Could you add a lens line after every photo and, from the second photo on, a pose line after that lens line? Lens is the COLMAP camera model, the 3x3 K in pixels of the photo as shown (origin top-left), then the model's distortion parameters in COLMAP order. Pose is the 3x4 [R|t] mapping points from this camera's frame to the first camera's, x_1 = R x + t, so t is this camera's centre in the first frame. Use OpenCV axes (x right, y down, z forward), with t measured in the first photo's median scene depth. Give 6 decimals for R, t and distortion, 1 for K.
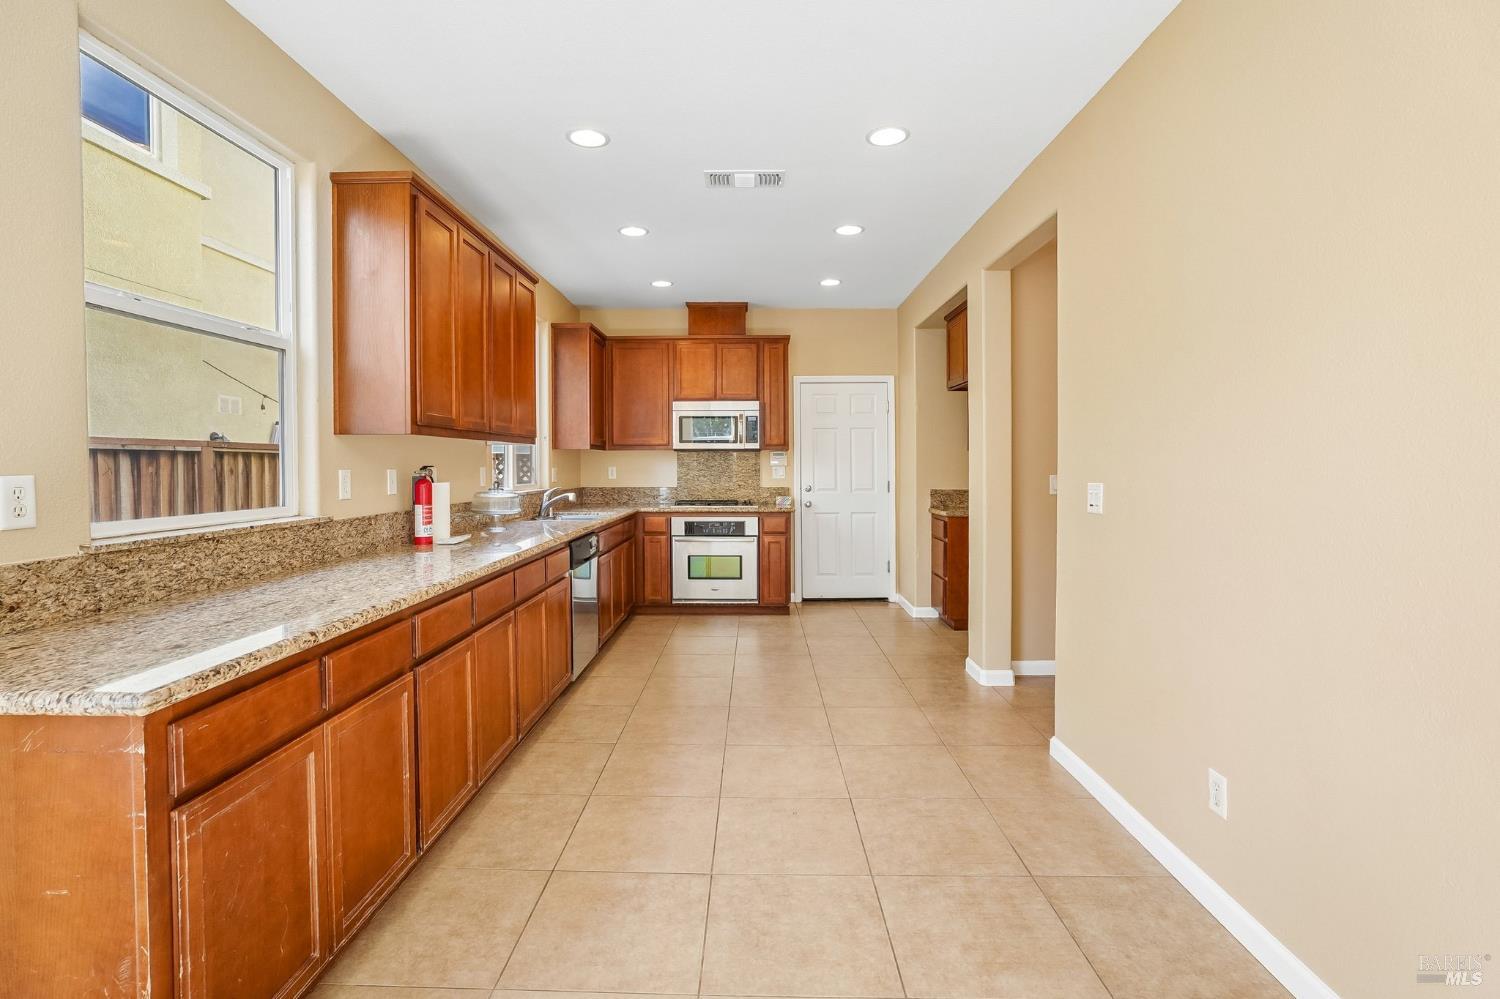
lens RADIAL K [[705.4, 0, 744.8], [0, 705.4, 472.1], [0, 0, 1]] dist [-0.043730, 0.023127]
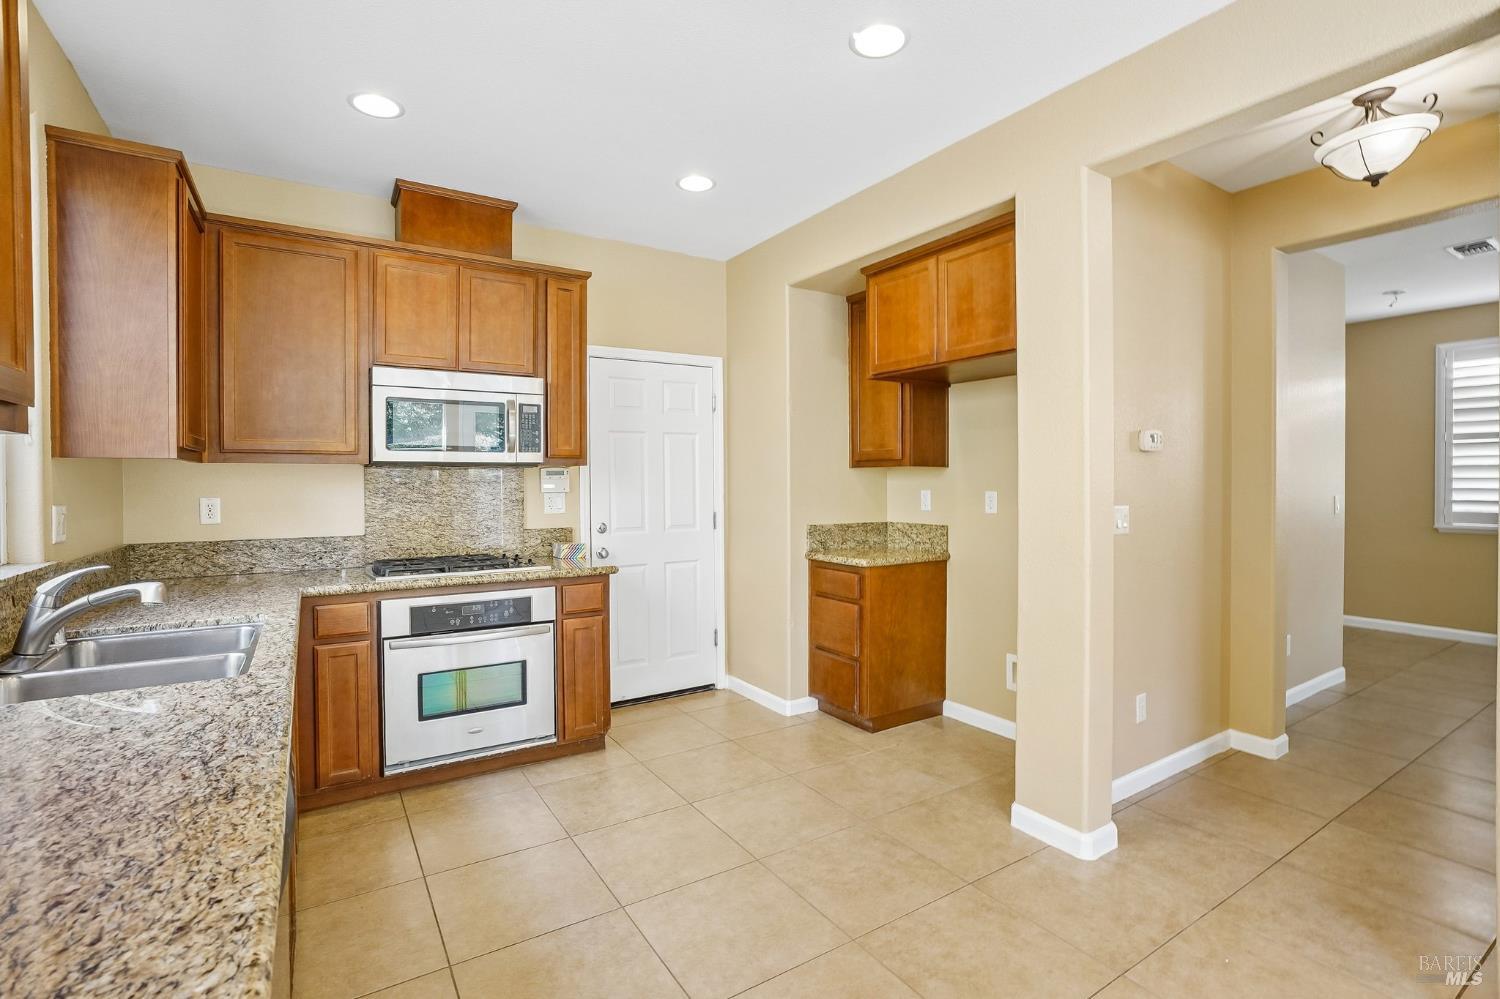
lens RADIAL K [[693.4, 0, 746.2], [0, 693.4, 483.6], [0, 0, 1]] dist [-0.055411, 0.023524]
pose [[0.837695, -0.004348, 0.546120, -0.150232], [0.010007, 0.999923, -0.007389, -0.010987], [-0.546046, 0.011655, 0.837674, 0.466838]]
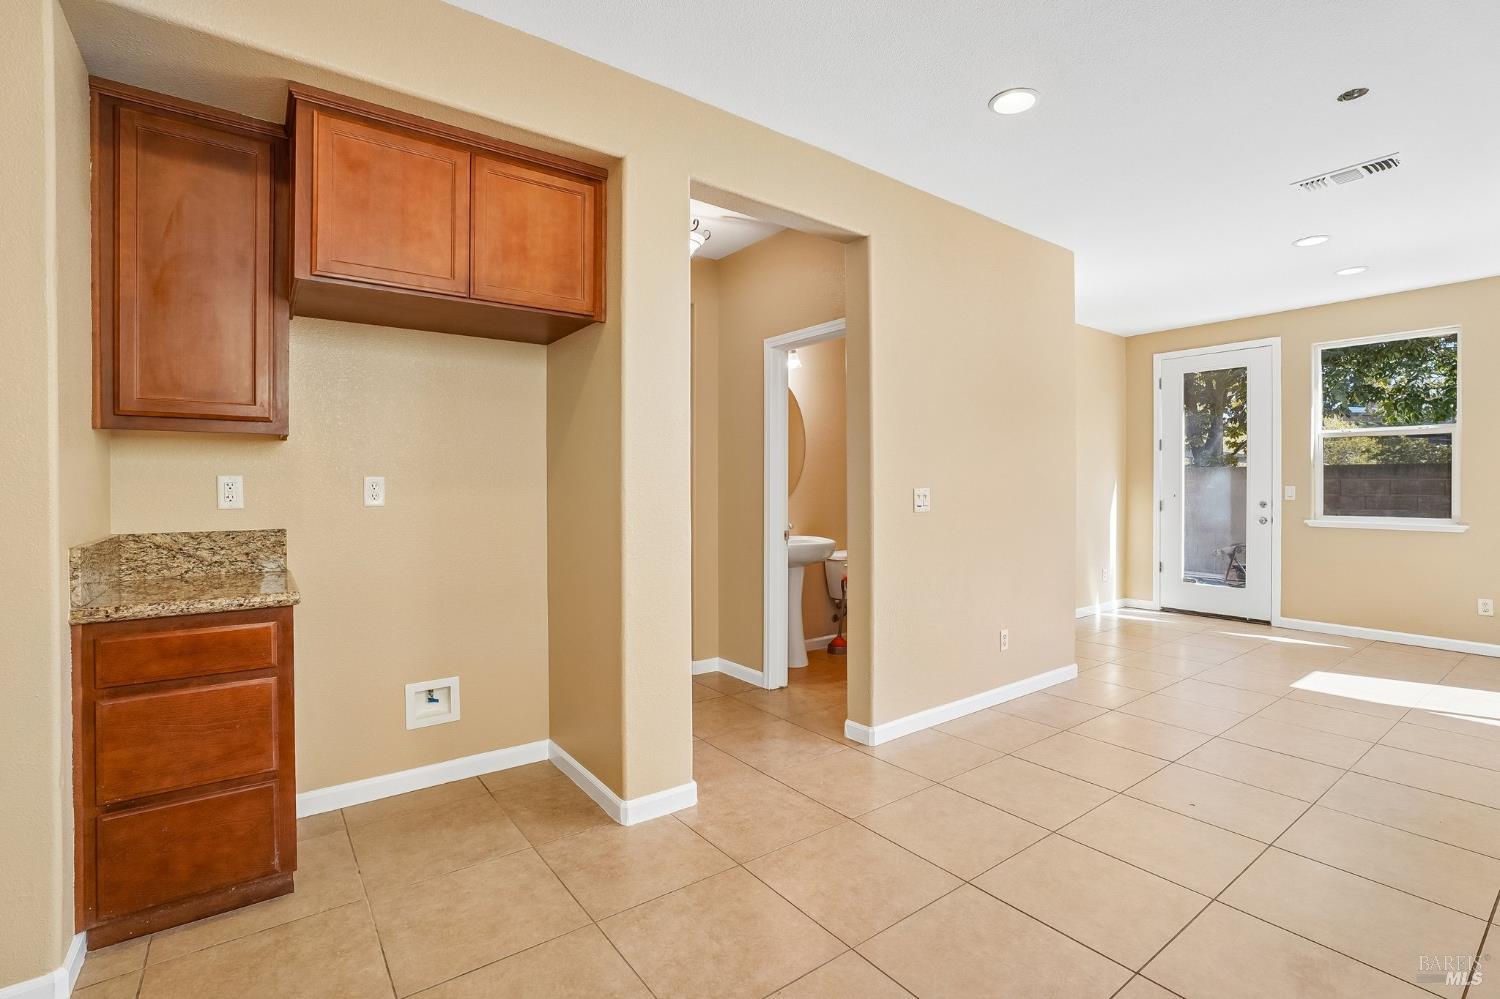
lens RADIAL K [[693.4, 0, 746.2], [0, 693.4, 483.6], [0, 0, 1]] dist [-0.055411, 0.023524]
pose [[-0.607459, 0.002050, 0.794348, -0.140186], [0.013812, 0.999873, 0.007982, -0.001608], [-0.794231, 0.015821, -0.607410, 0.947065]]
